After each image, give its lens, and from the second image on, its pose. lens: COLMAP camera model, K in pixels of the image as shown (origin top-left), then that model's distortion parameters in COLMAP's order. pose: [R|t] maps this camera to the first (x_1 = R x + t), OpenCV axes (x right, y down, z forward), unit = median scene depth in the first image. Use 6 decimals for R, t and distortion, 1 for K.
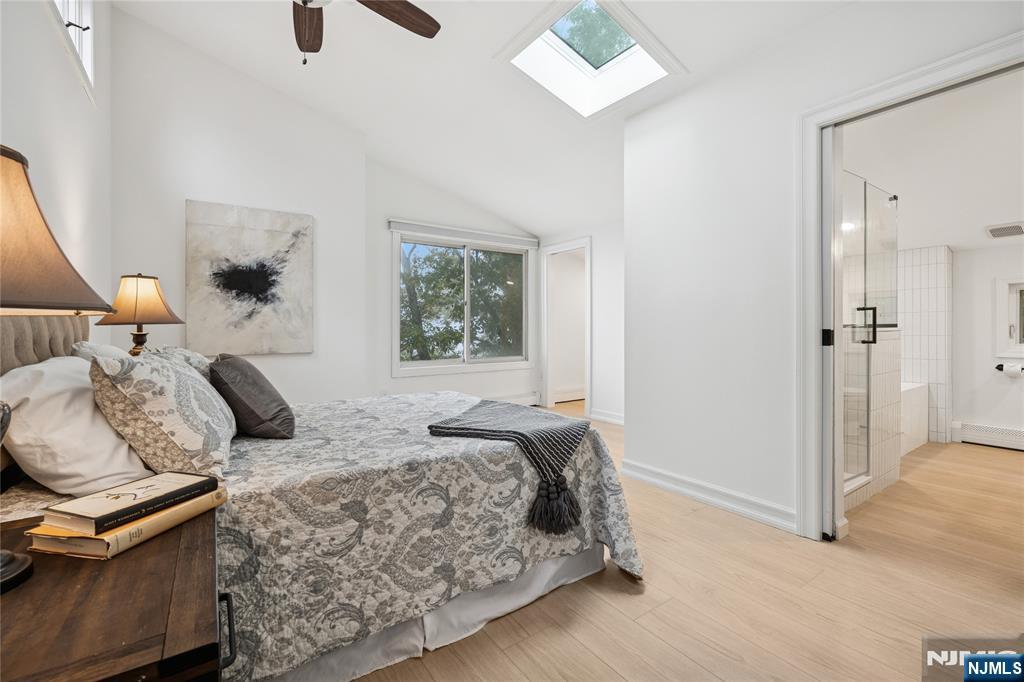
lens RADIAL K [[440.8, 0, 509.6], [0, 440.8, 331.7], [0, 0, 1]] dist [-0.002182, -0.000099]
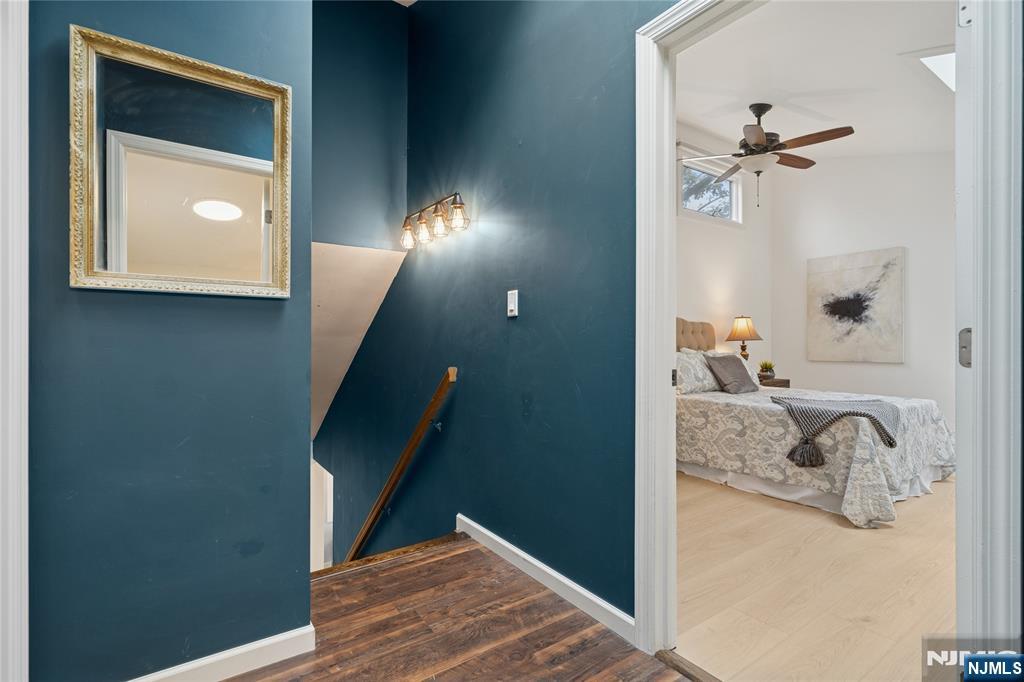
lens RADIAL K [[482.4, 0, 511.6], [0, 482.4, 341.4], [0, 0, 1]] dist [0.000465, 0.000045]
pose [[0.007593, 0.003697, -0.999964, 1.930632], [-0.005871, 0.999976, 0.003653, -0.020617], [0.999954, 0.005843, 0.007614, -0.117621]]
